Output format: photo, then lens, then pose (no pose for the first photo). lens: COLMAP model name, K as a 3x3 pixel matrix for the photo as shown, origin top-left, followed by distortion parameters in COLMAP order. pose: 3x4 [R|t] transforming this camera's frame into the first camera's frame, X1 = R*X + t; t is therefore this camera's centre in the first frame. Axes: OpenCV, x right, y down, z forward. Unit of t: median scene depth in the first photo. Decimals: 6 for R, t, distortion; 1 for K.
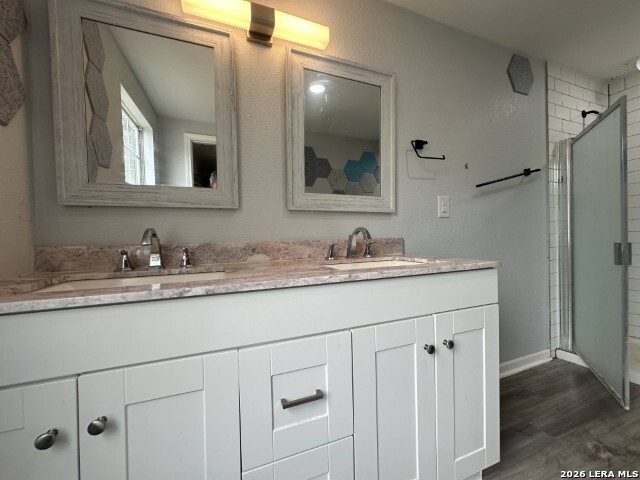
lens RADIAL K [[256.7, 0, 319.5], [0, 256.7, 238.0], [0, 0, 1]] dist [-0.001359, 0.000460]
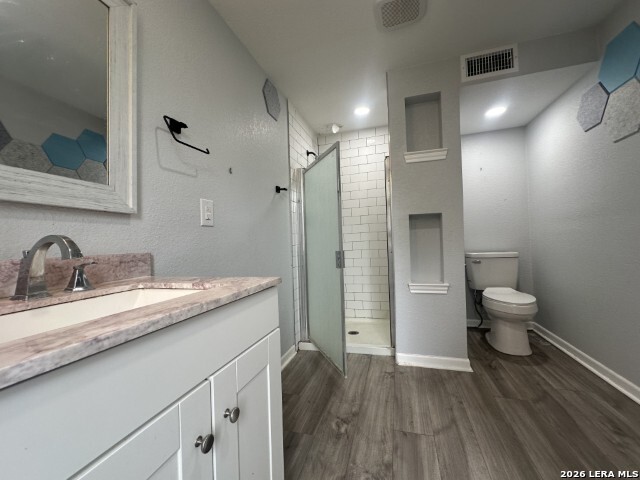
lens RADIAL K [[256.7, 0, 319.5], [0, 256.7, 238.0], [0, 0, 1]] dist [-0.001359, 0.000460]
pose [[0.622892, 0.011233, 0.782227, 0.074797], [0.026996, 0.998993, -0.035843, -0.002985], [-0.781842, 0.043443, 0.621961, 0.237753]]
